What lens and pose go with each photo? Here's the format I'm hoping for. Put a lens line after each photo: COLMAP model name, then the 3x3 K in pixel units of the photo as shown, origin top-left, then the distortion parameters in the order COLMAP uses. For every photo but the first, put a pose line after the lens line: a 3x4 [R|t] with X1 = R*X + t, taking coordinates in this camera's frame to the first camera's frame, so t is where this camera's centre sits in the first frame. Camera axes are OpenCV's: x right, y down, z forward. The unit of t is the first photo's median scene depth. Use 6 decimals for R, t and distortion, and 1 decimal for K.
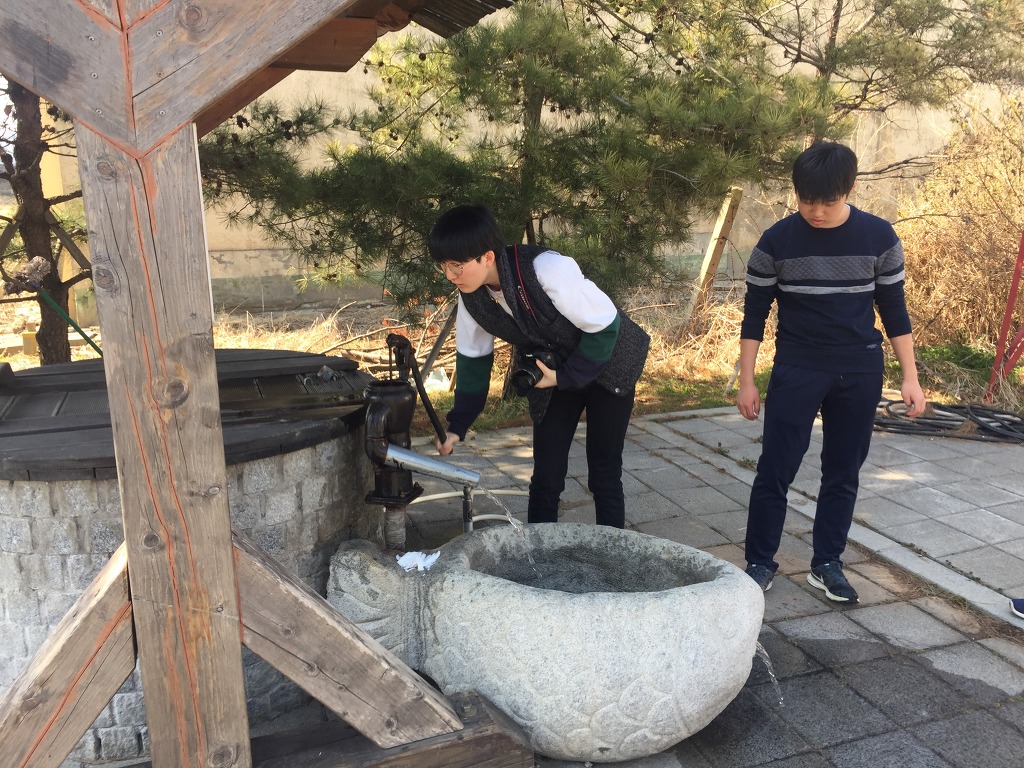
lens RADIAL K [[856.8, 0, 509.2], [0, 856.8, 417.3], [0, 0, 1]] dist [0.226919, -0.167357]
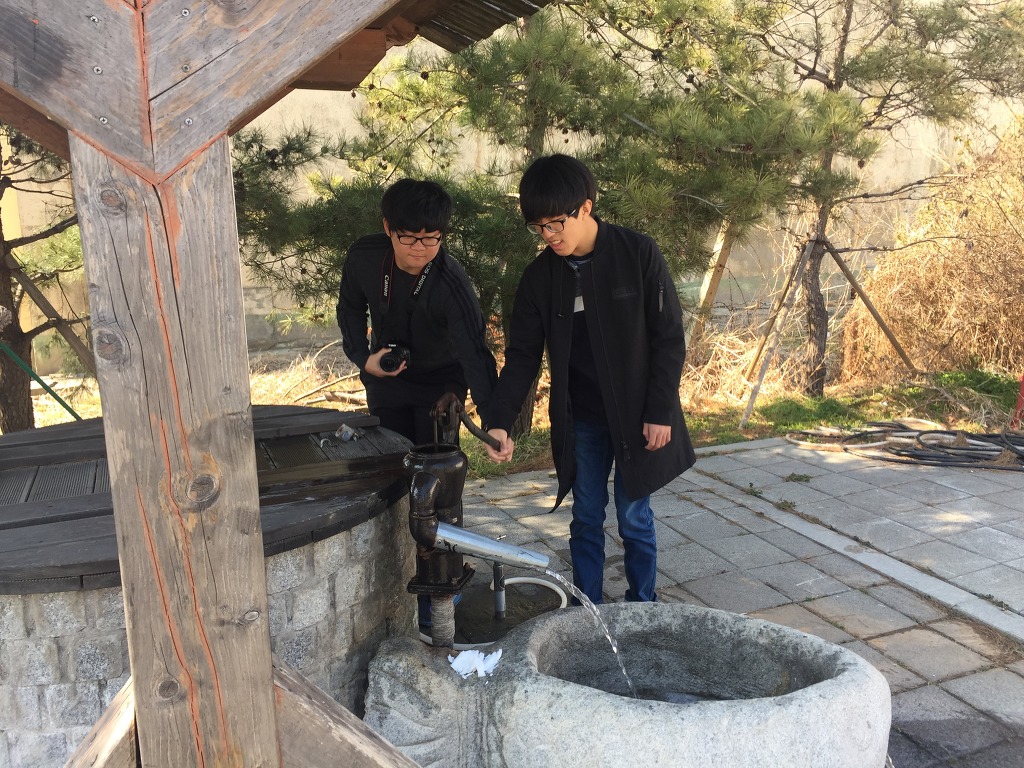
lens RADIAL K [[867.3, 0, 513.3], [0, 867.3, 420.9], [0, 0, 1]] dist [0.286464, -0.277660]
pose [[0.998812, -0.033761, 0.035127, -0.070089], [0.034857, 0.998909, -0.031085, -0.027981], [-0.034039, 0.032272, 0.998899, 0.114259]]
